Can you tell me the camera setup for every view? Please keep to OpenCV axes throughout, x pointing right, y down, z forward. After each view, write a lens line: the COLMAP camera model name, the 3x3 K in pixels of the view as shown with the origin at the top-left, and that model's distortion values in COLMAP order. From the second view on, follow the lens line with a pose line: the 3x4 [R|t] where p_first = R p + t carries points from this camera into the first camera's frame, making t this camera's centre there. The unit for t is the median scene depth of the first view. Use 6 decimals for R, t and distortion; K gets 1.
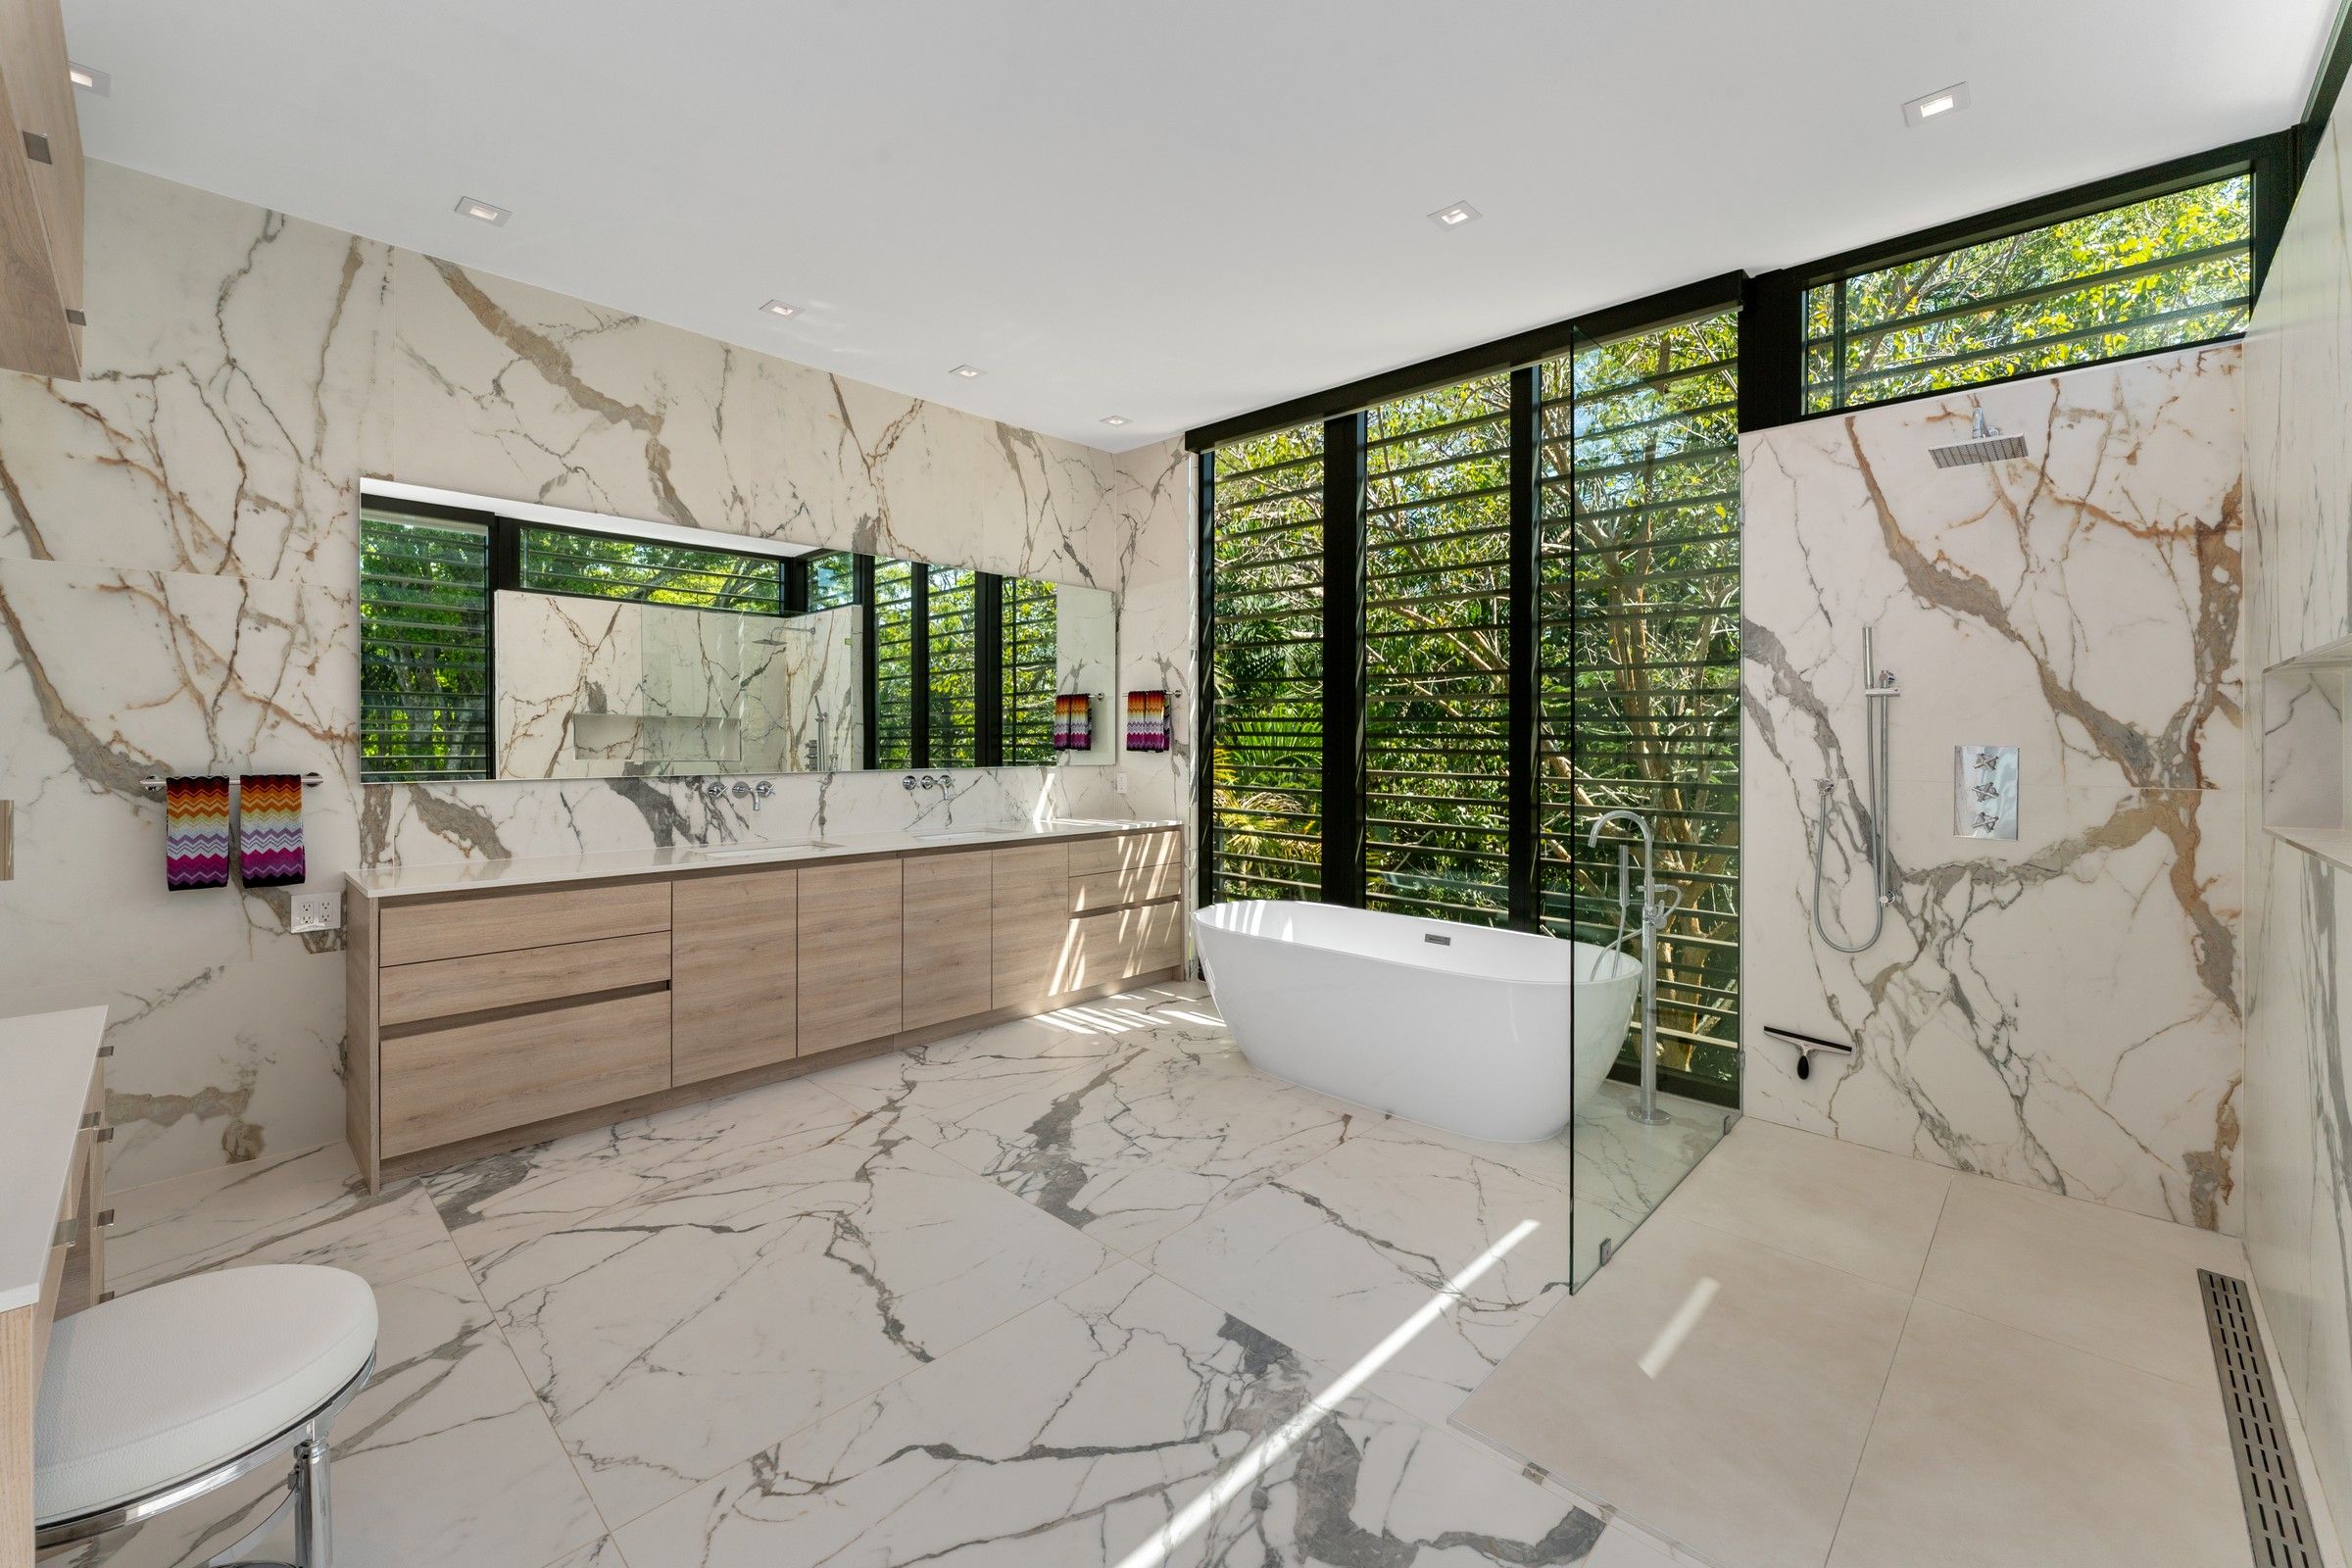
lens RADIAL K [[958.4, 0, 1171.3], [0, 958.4, 718.3], [0, 0, 1]] dist [0.000228, -0.000225]
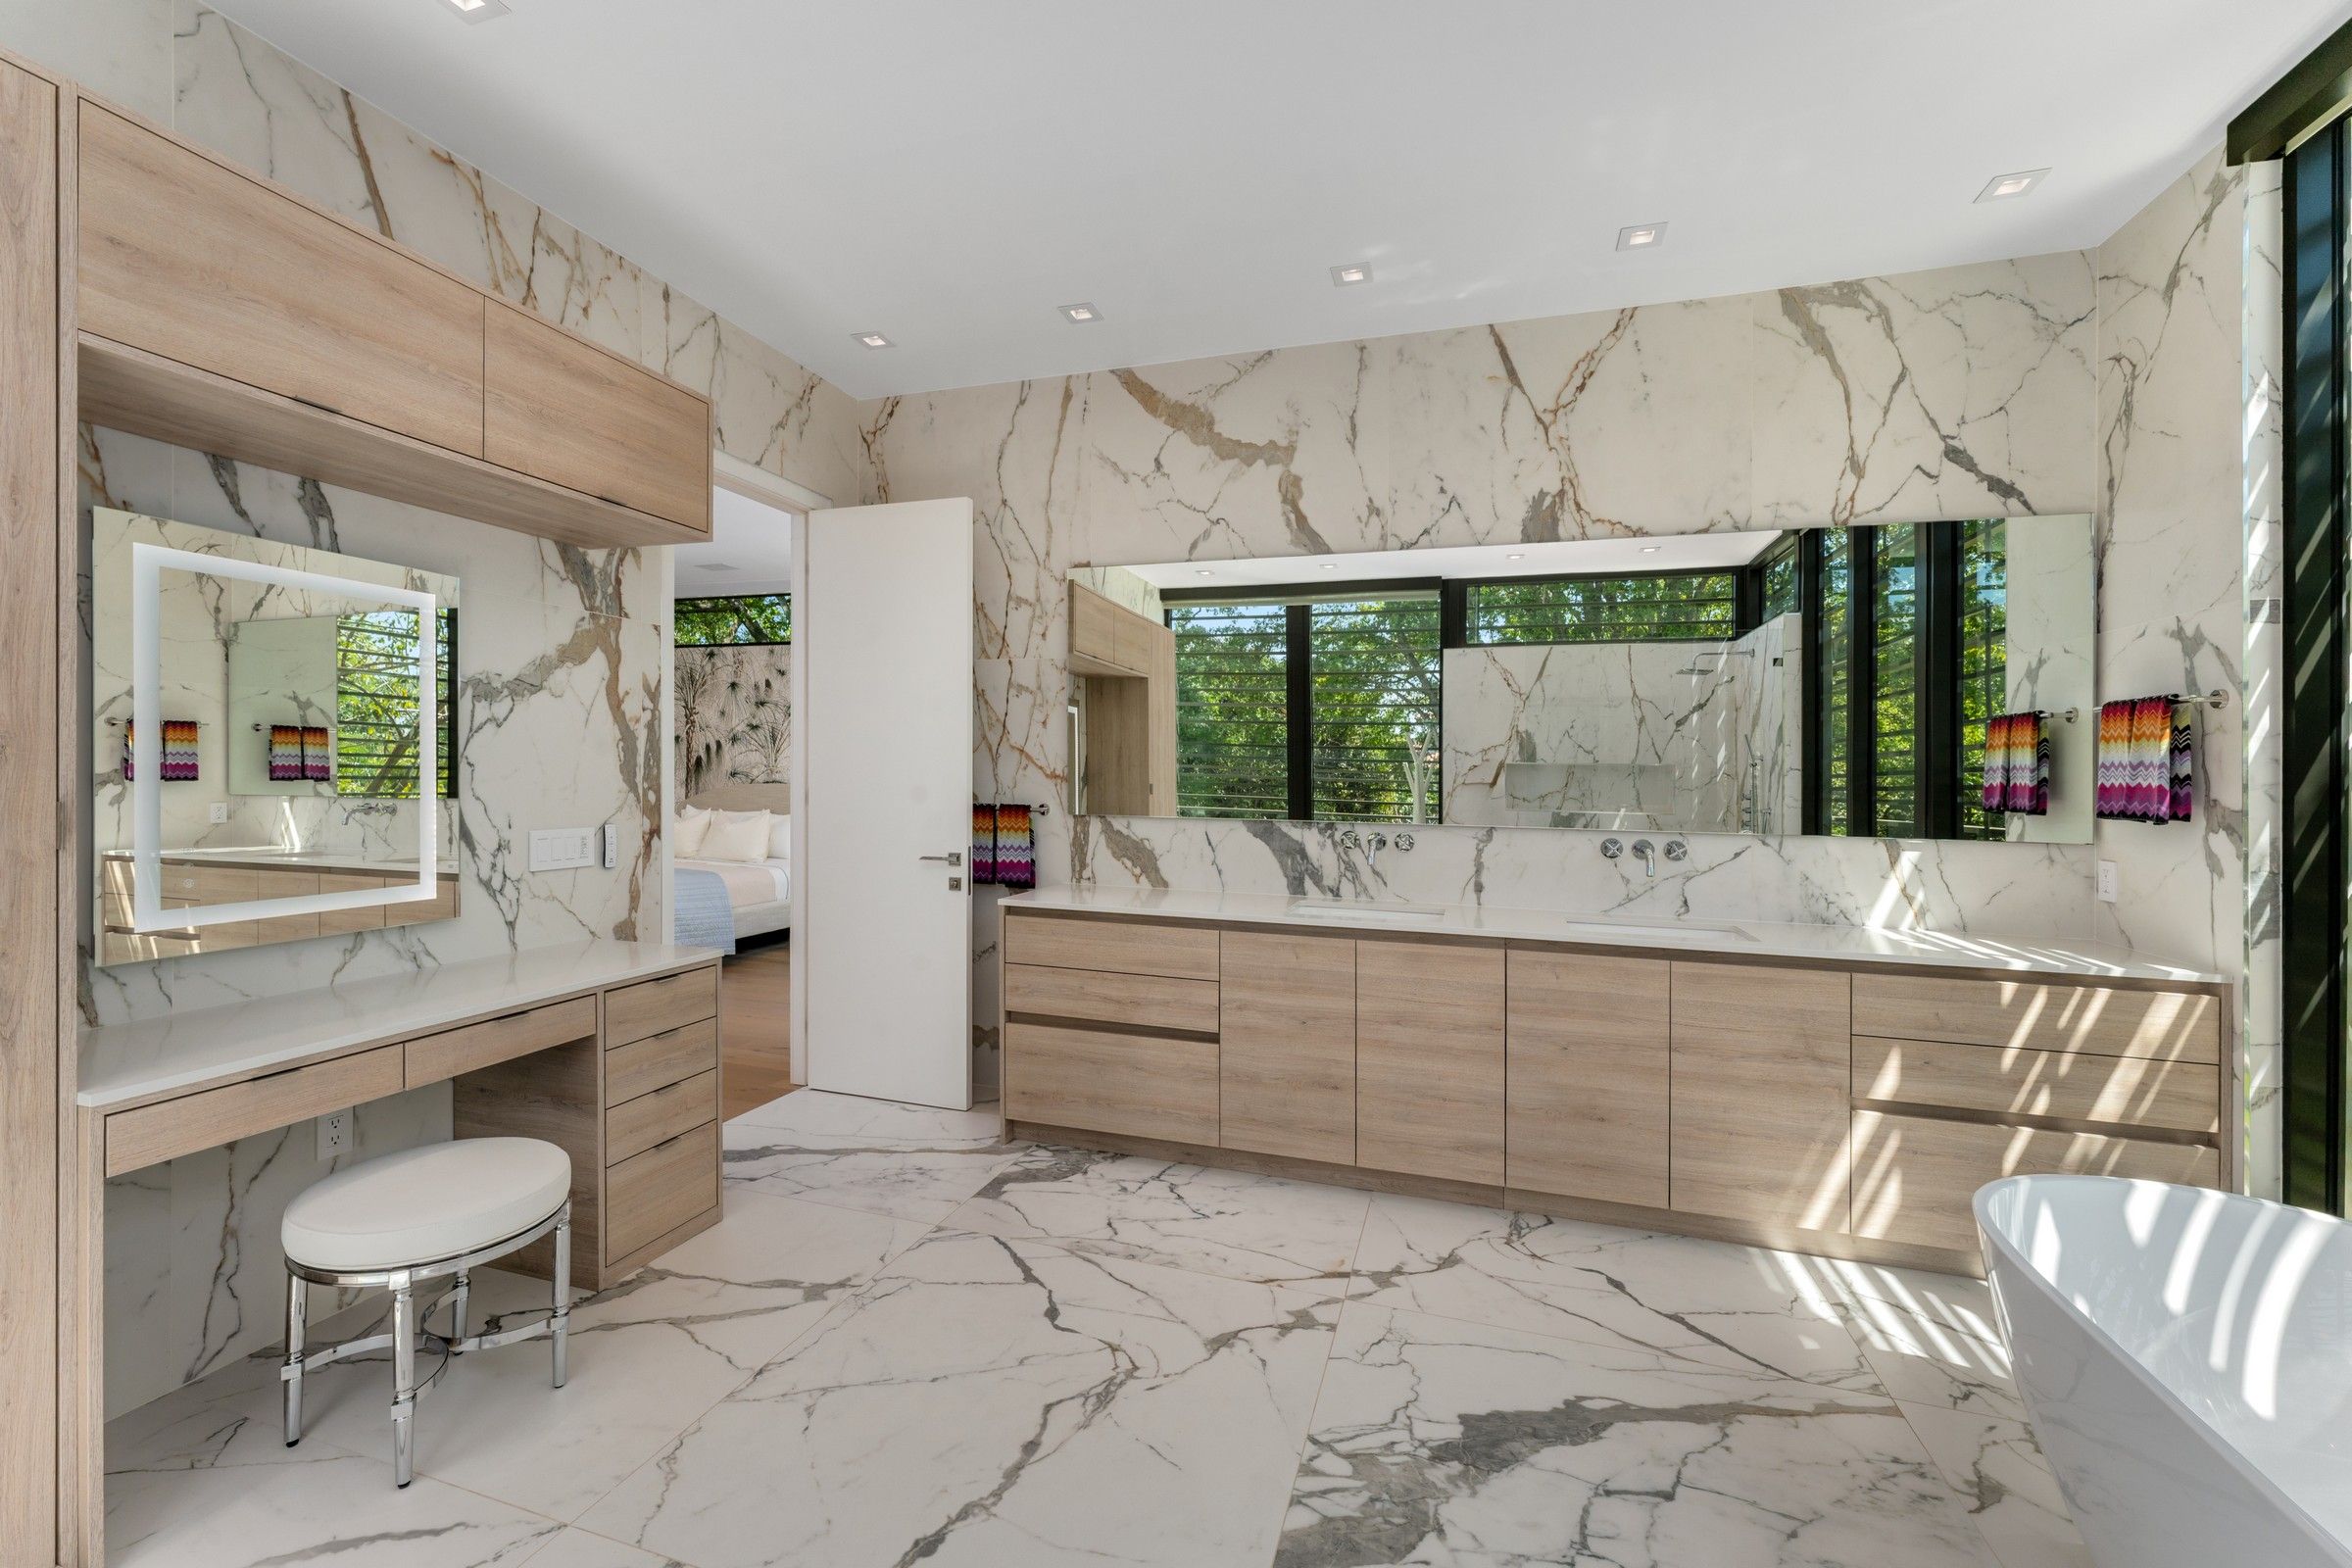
lens RADIAL K [[951.9, 0, 1170.3], [0, 951.9, 773.4], [0, 0, 1]] dist [-0.001151, -0.000306]
pose [[0.444565, -0.001086, -0.895746, 0.272120], [0.002163, 0.999998, -0.000139, 0.013254], [0.895744, -0.001876, 0.444566, 0.482512]]
